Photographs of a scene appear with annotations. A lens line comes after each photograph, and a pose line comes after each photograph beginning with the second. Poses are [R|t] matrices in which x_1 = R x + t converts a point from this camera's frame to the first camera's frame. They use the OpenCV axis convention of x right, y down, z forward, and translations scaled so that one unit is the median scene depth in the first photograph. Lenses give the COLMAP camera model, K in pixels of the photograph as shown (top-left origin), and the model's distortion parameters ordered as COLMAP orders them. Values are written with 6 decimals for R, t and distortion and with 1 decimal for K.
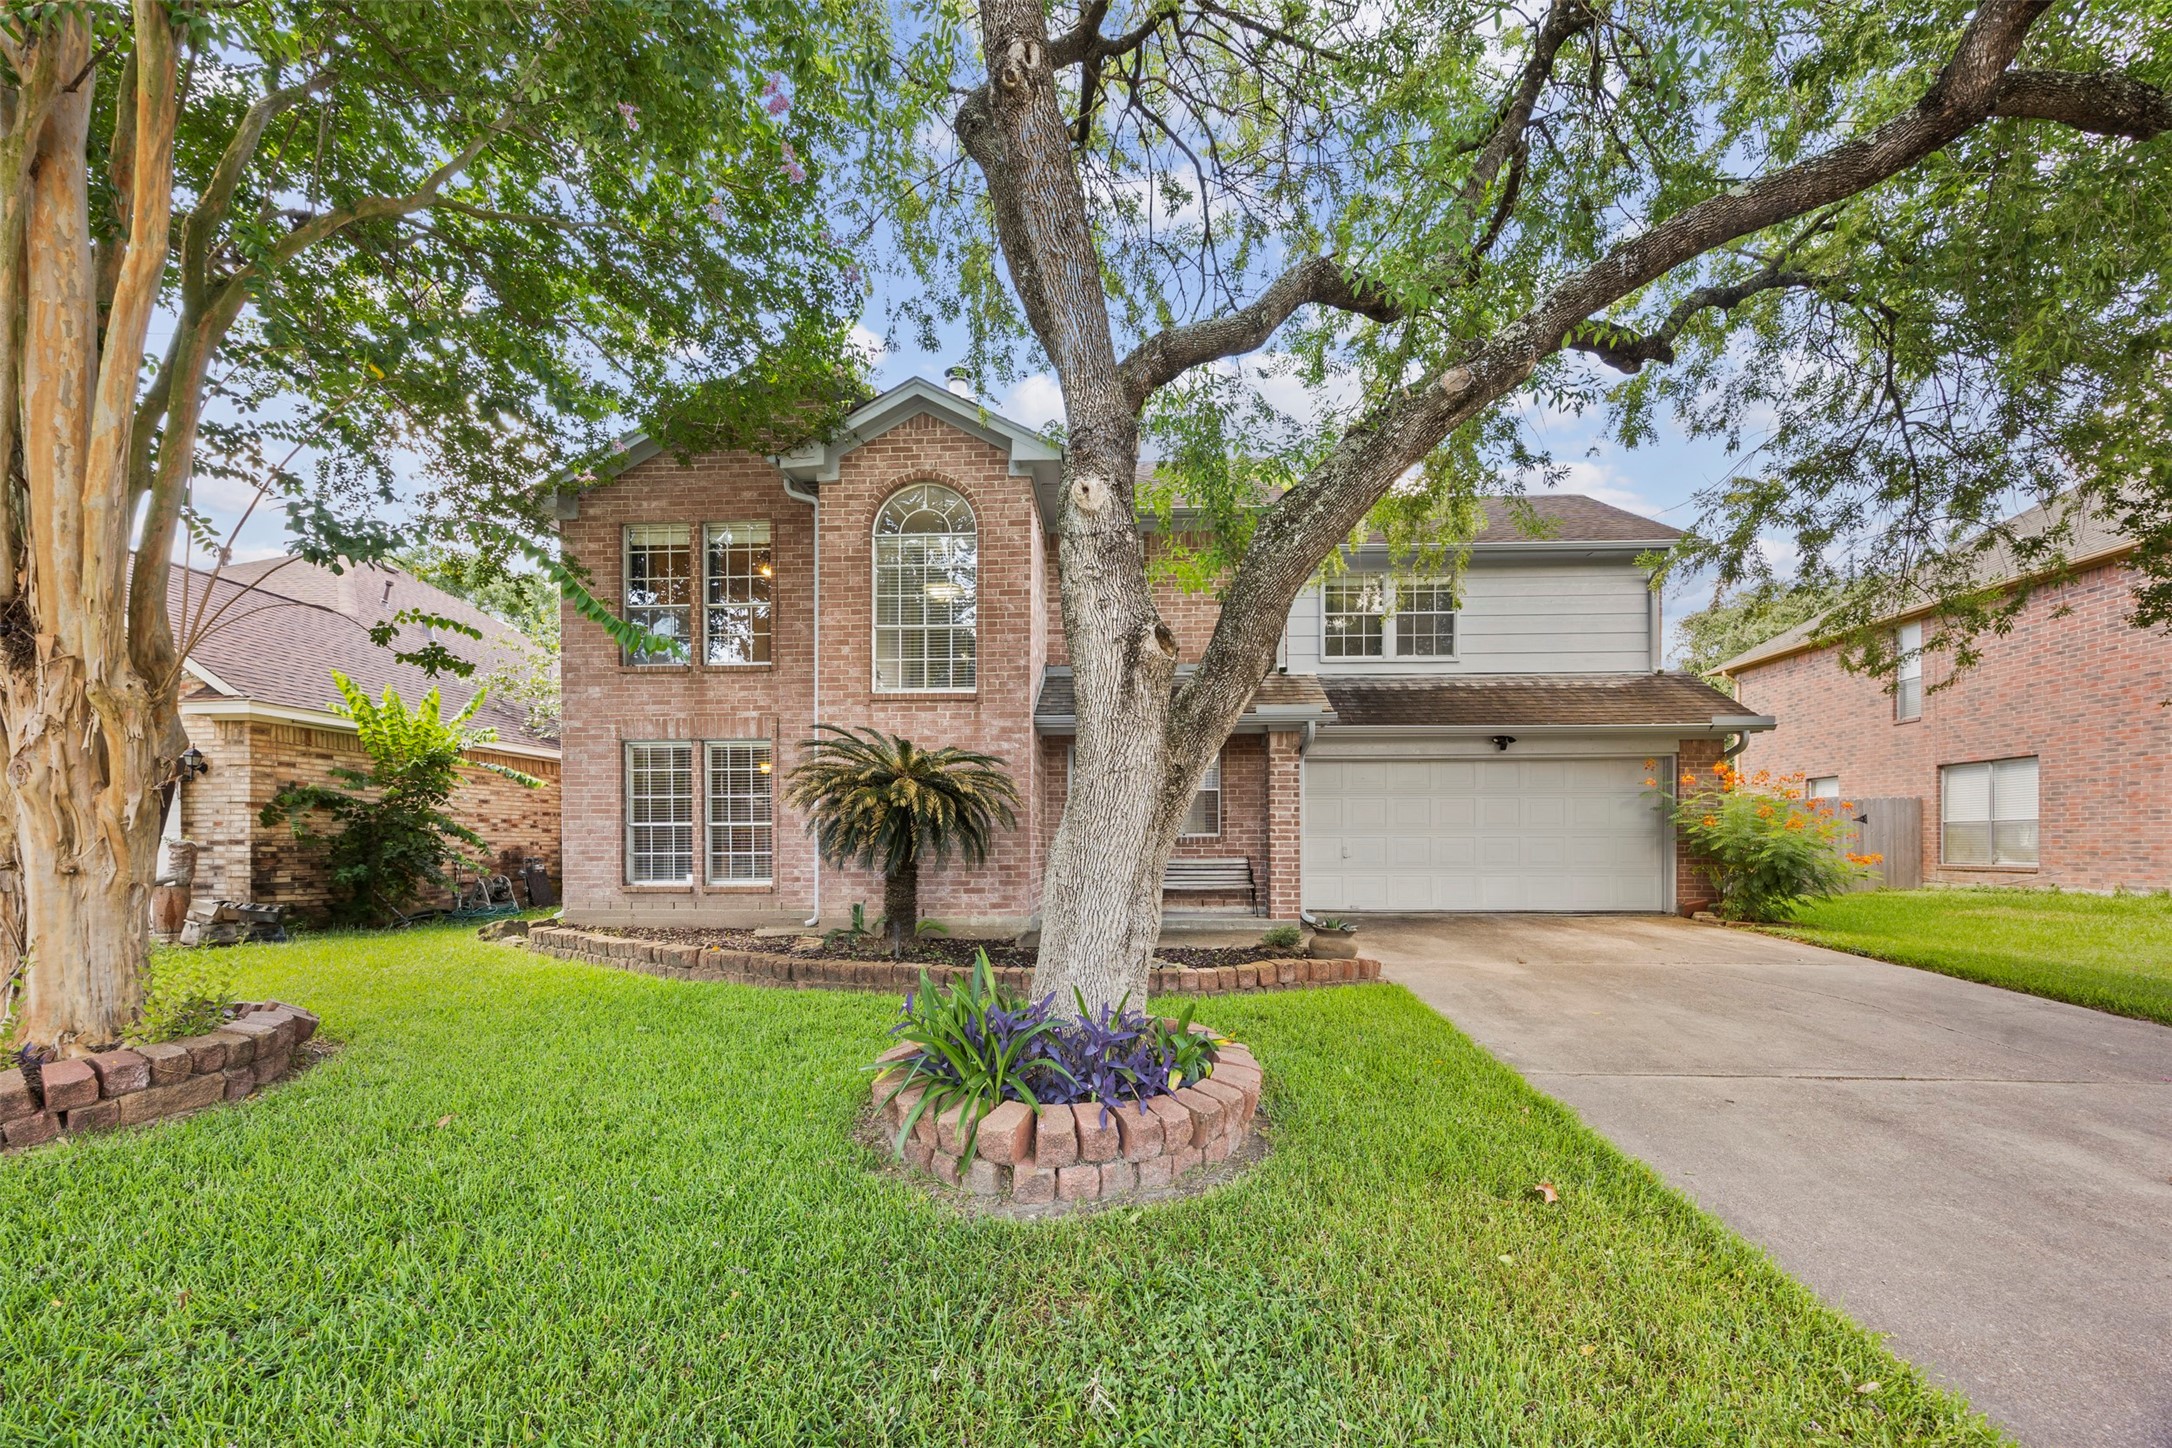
lens RADIAL K [[831.5, 0, 1086.7], [0, 831.5, 719.8], [0, 0, 1]] dist [0.000870, -0.000787]
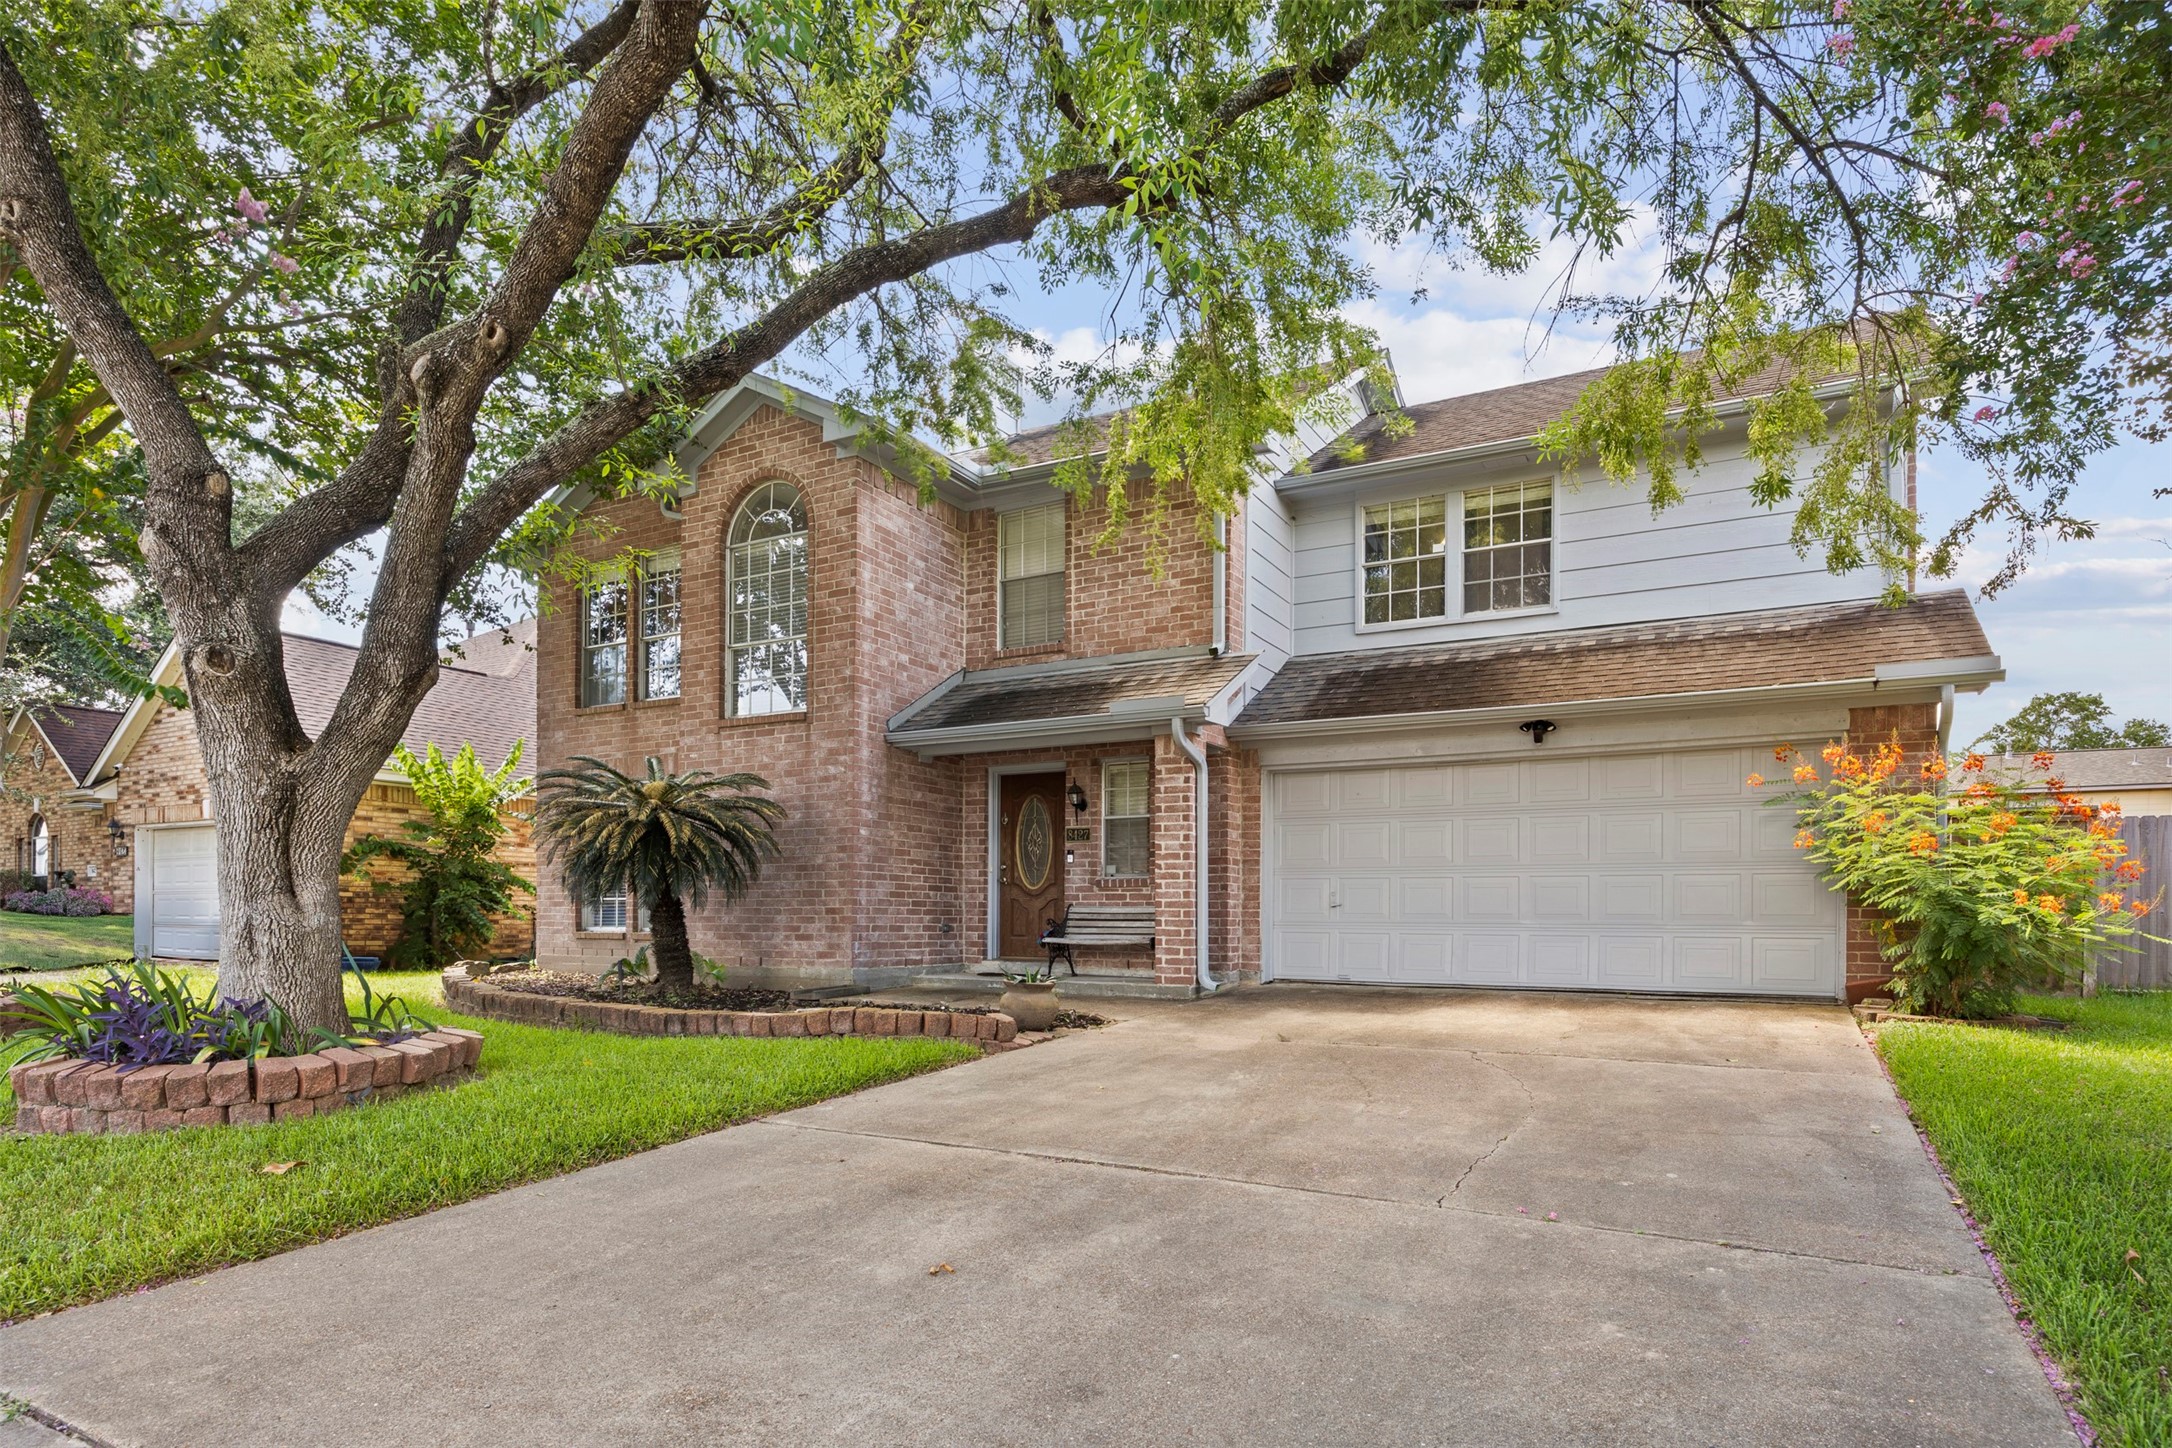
lens RADIAL K [[1128.0, 0, 1087.4], [0, 1128.0, 728.4], [0, 0, 1]] dist [0.000603, 0.000191]
pose [[0.904623, -0.062809, -0.421558, 0.553161], [0.054622, 0.998011, -0.031484, 0.033875], [0.422697, 0.005455, 0.906254, 0.041748]]
